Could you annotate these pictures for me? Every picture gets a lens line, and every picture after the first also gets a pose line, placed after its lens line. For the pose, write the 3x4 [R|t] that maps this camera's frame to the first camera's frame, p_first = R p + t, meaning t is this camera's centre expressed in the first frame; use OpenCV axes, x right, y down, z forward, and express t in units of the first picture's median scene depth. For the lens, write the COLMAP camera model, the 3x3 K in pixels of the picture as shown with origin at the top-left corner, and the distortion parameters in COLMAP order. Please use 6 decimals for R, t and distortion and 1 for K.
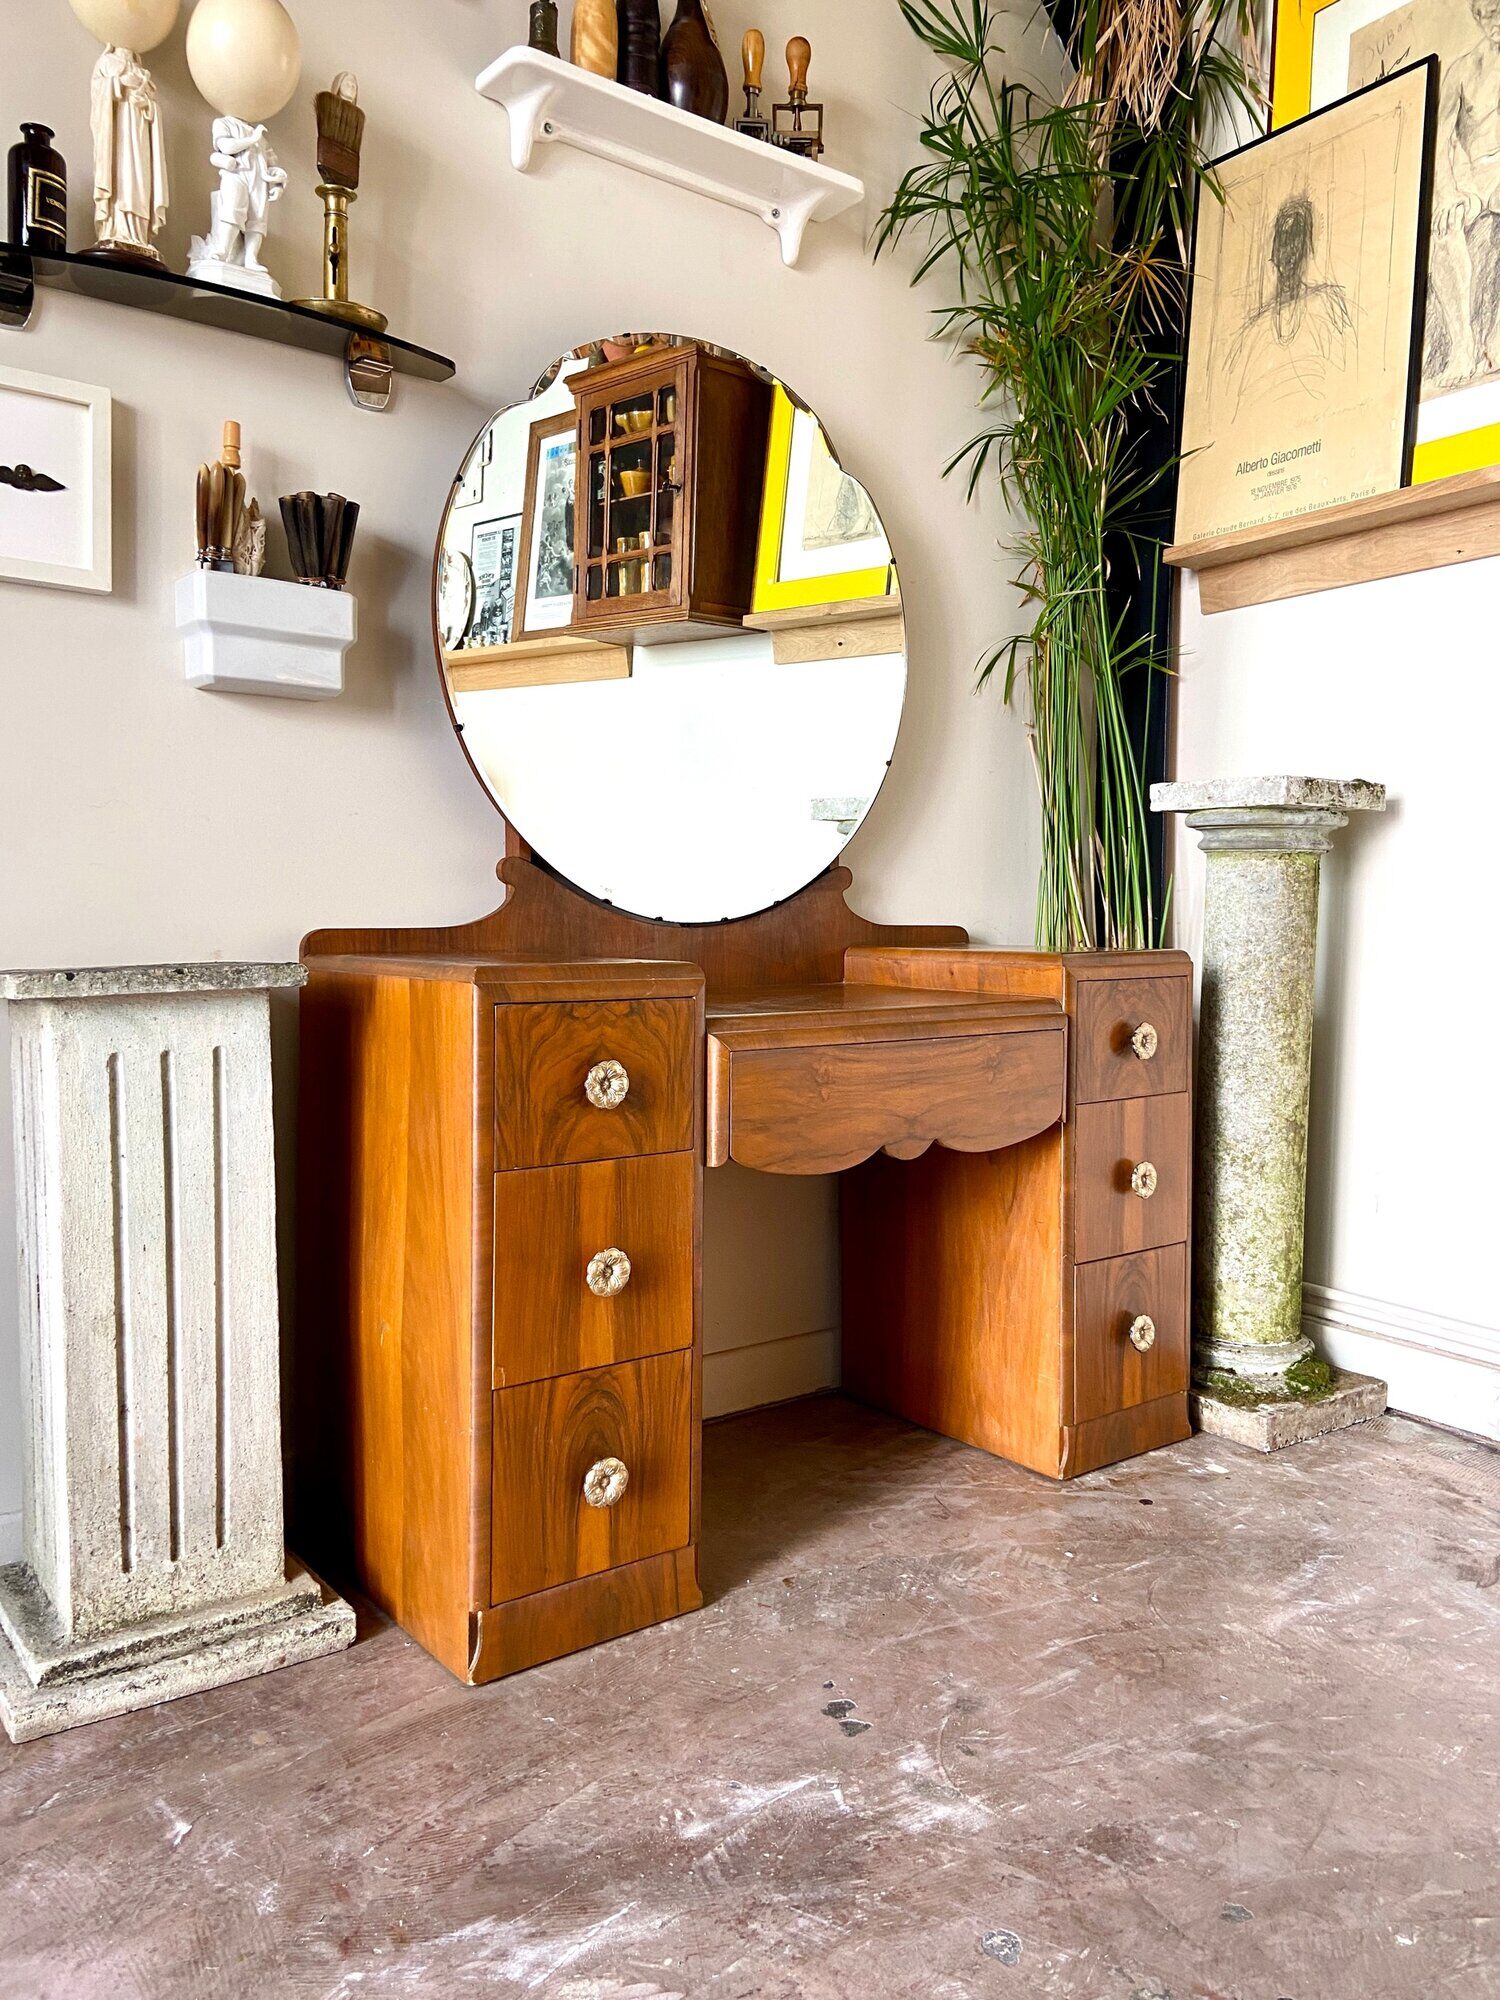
lens RADIAL K [[1502.8, 0, 761.5], [0, 1502.8, 978.7], [0, 0, 1]] dist [0.120376, -0.152436]
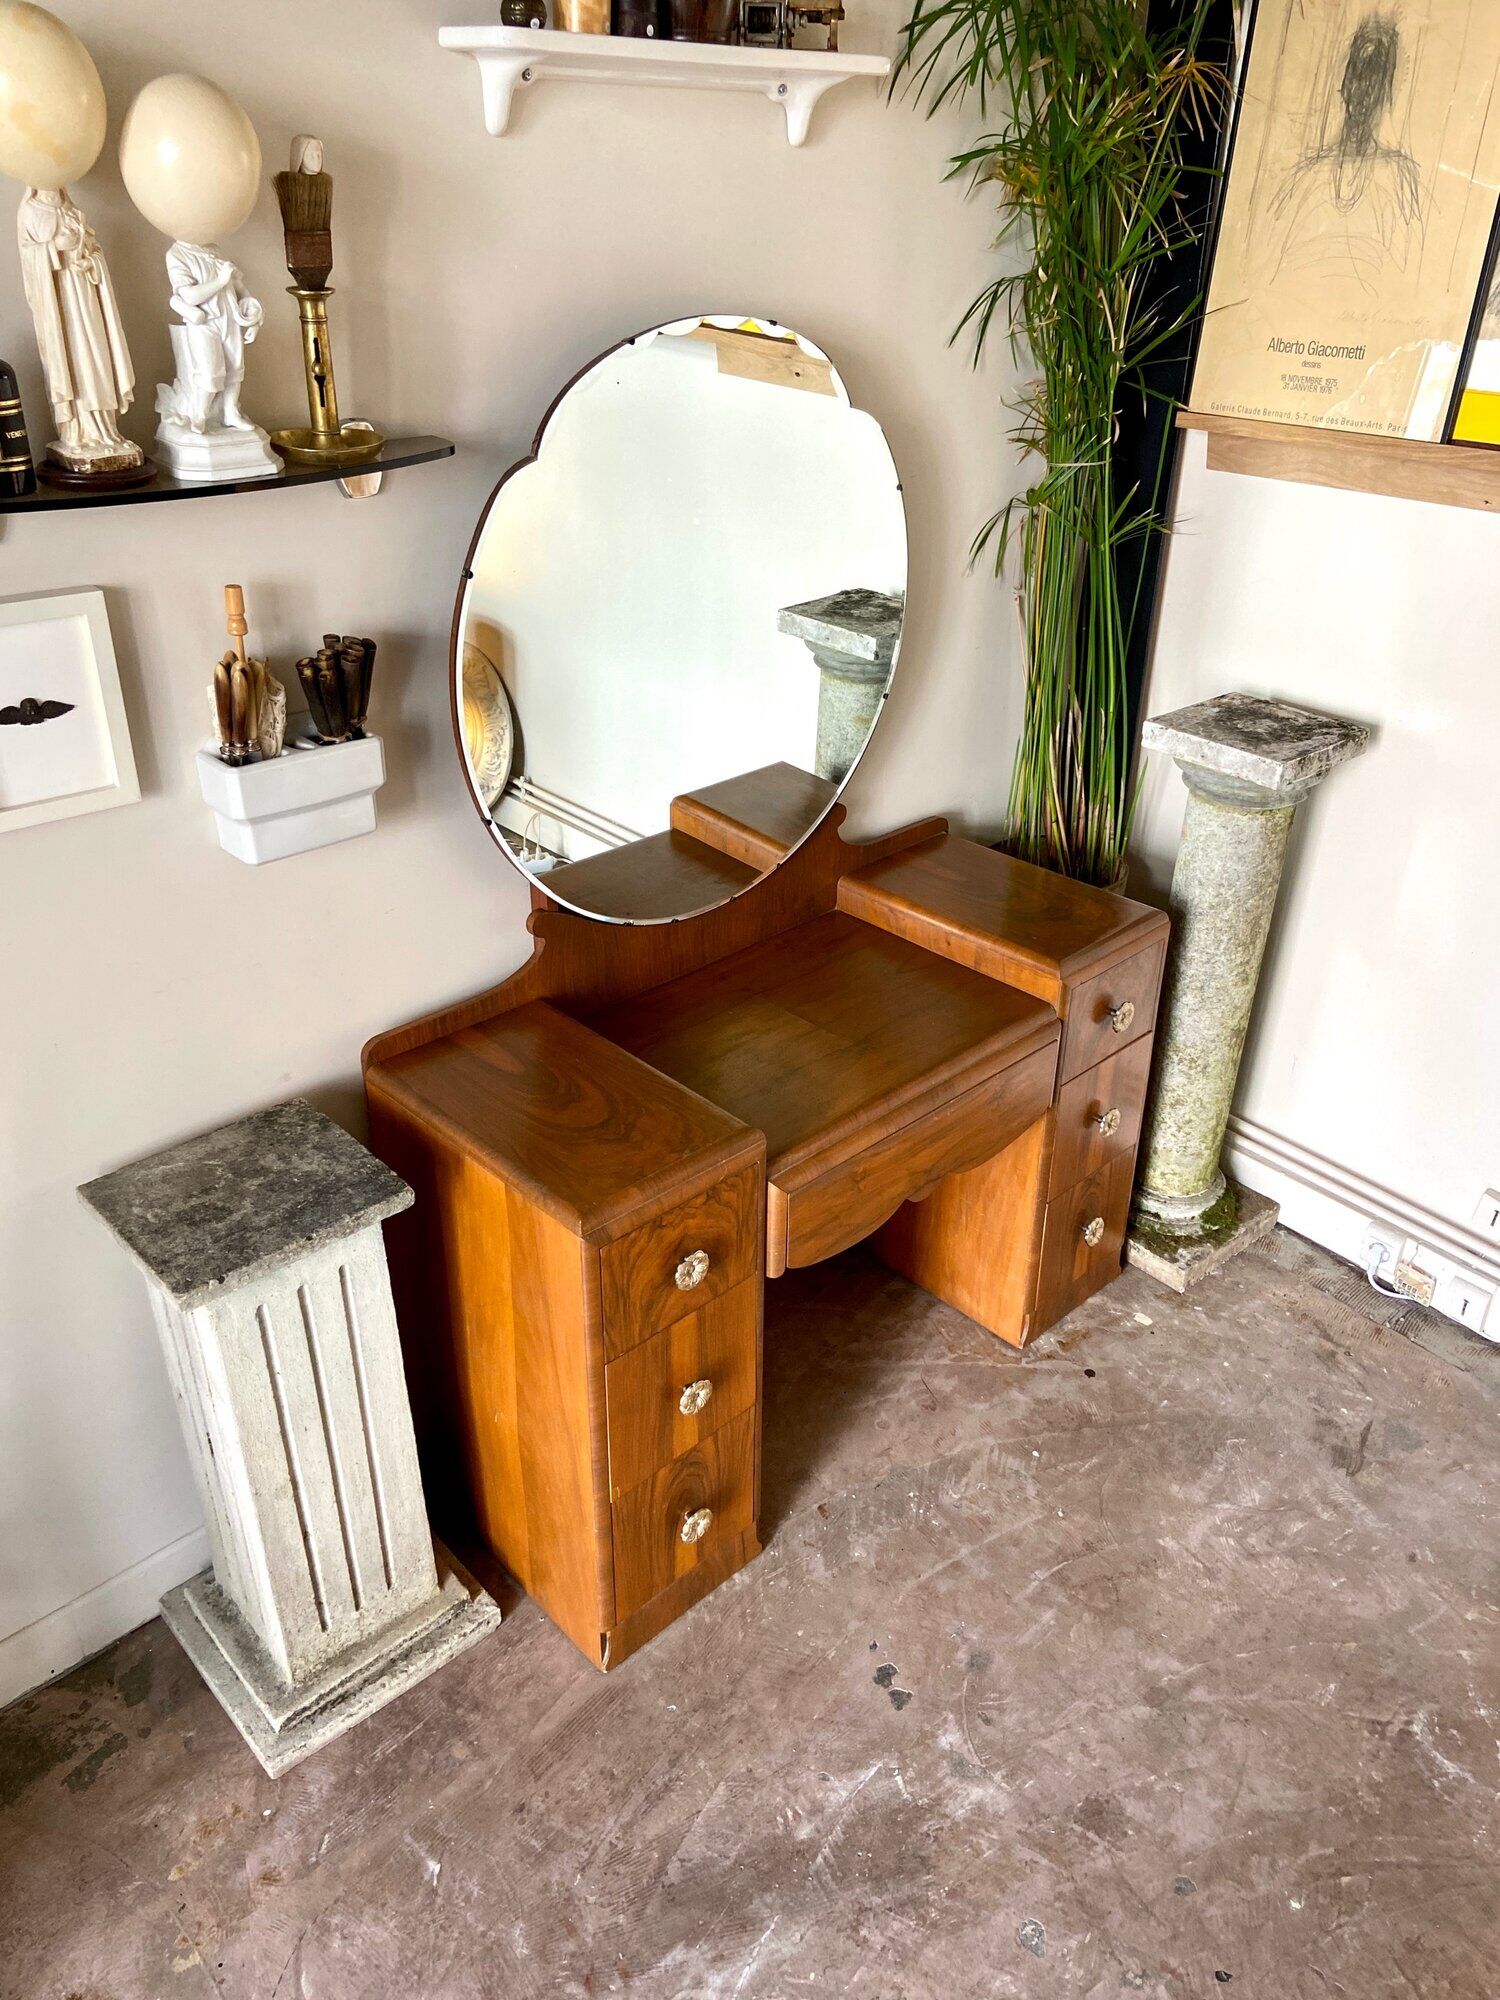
lens RADIAL K [[1502.8, 0, 748.1], [0, 1502.8, 979.2], [0, 0, 1]] dist [0.120376, -0.152436]
pose [[0.995522, -0.044904, 0.083186, -0.138334], [0.004332, 0.900724, 0.434370, -0.590245], [-0.094433, -0.432064, 0.896885, 0.067541]]
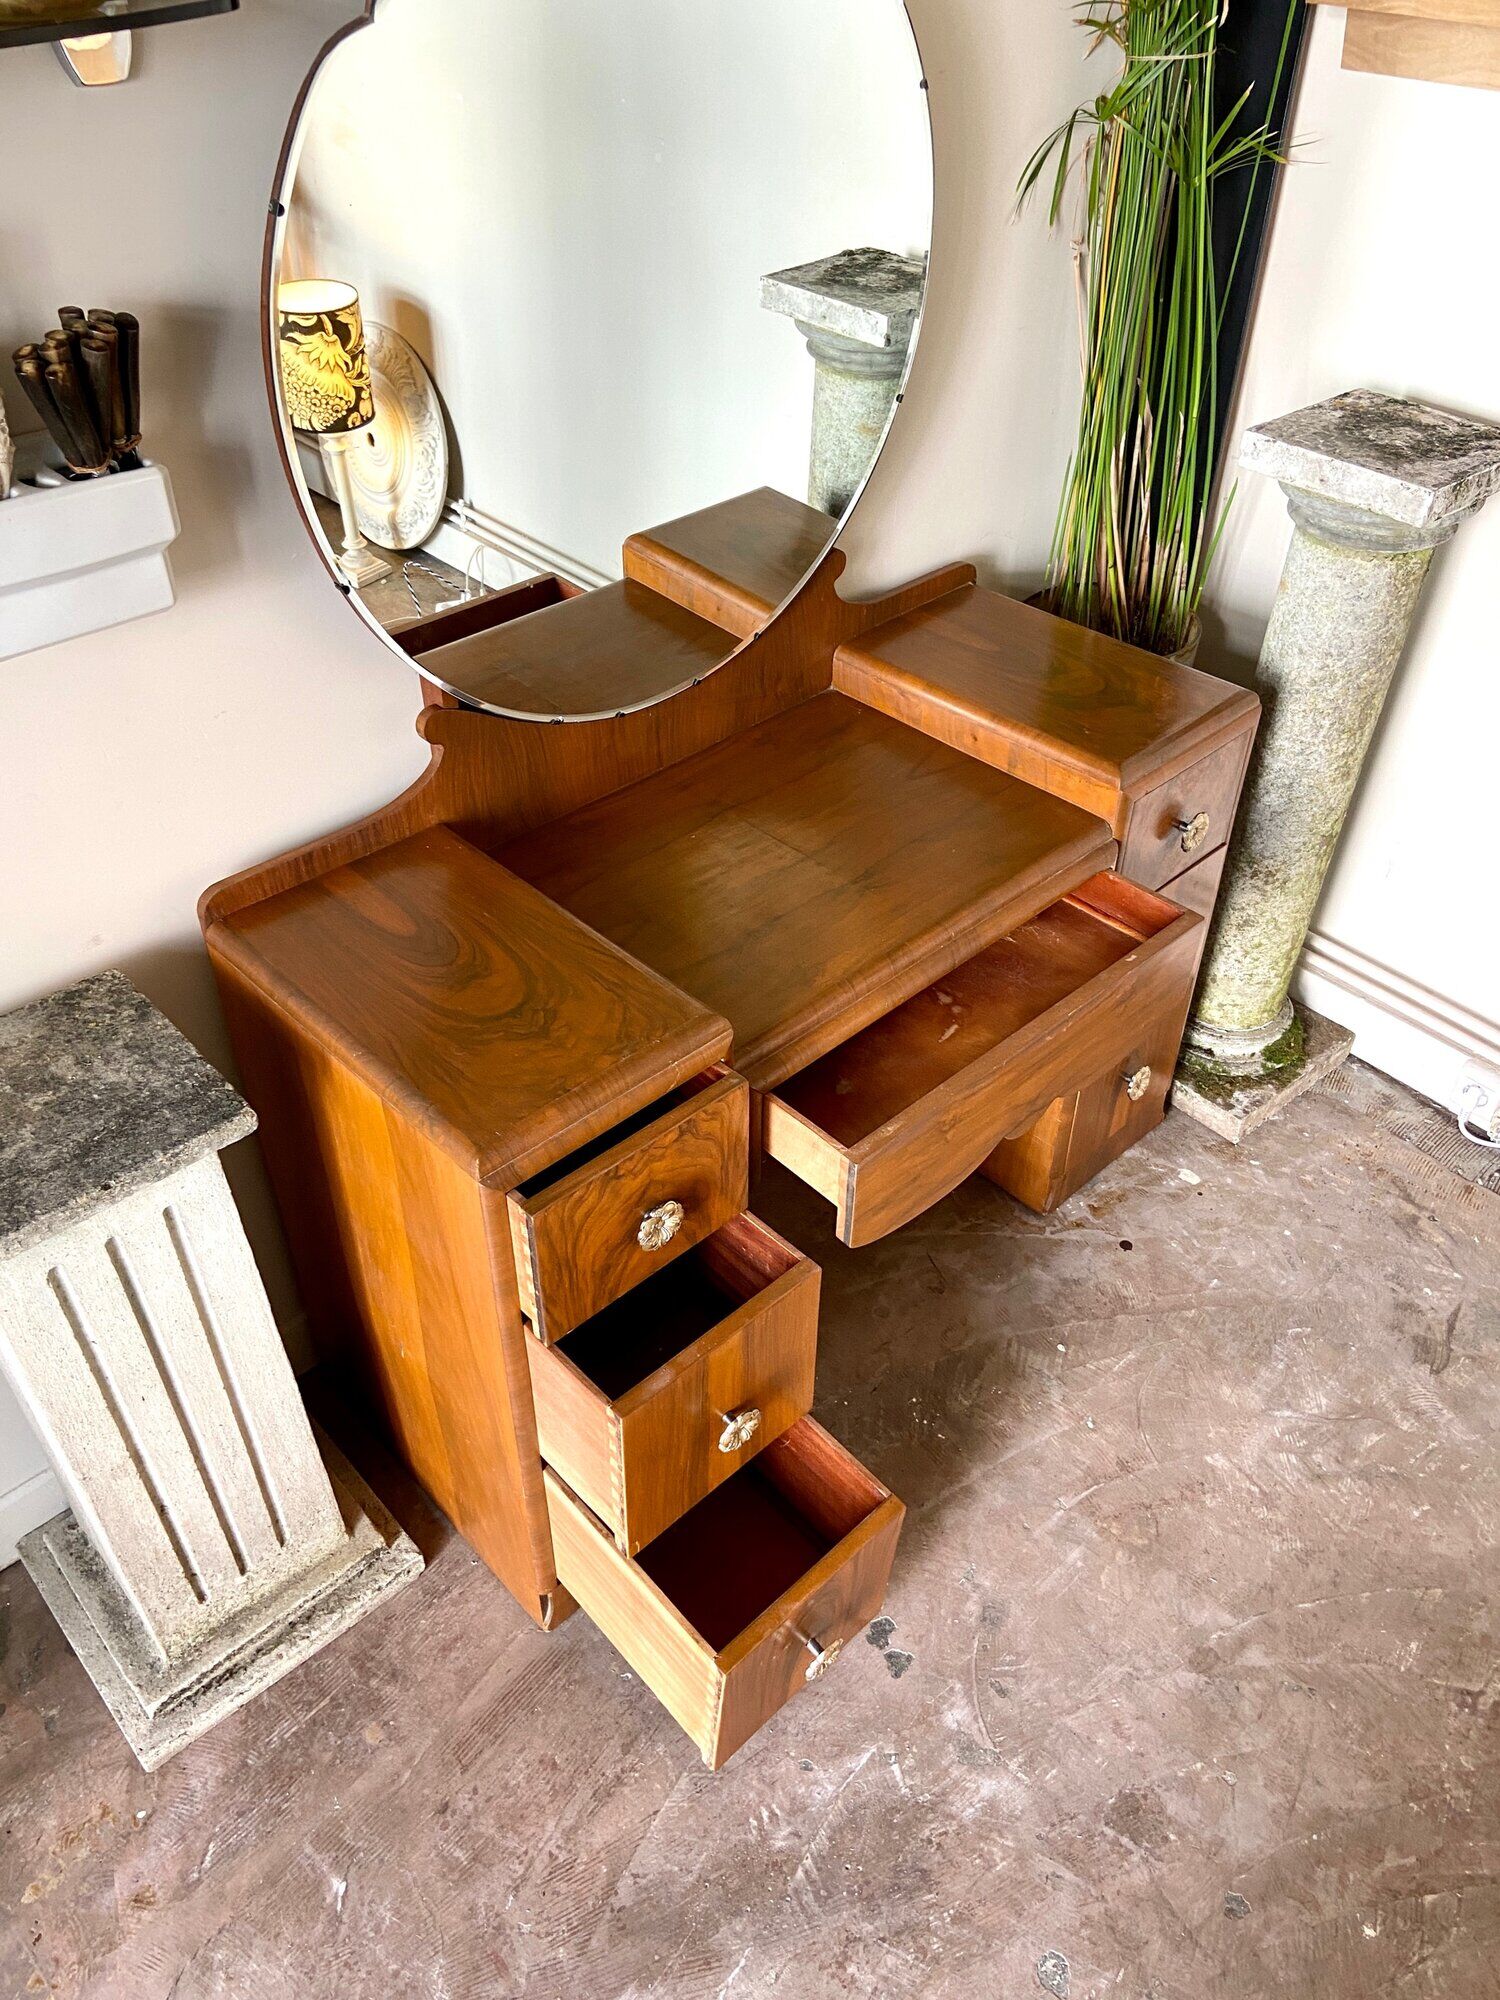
lens RADIAL K [[1502.8, 0, 744.4], [0, 1502.8, 999.8], [0, 0, 1]] dist [0.120376, -0.152436]
pose [[0.995530, -0.063896, 0.069549, -0.088643], [0.009524, 0.800564, 0.599172, -0.516043], [-0.093963, -0.595831, 0.797594, 0.353384]]
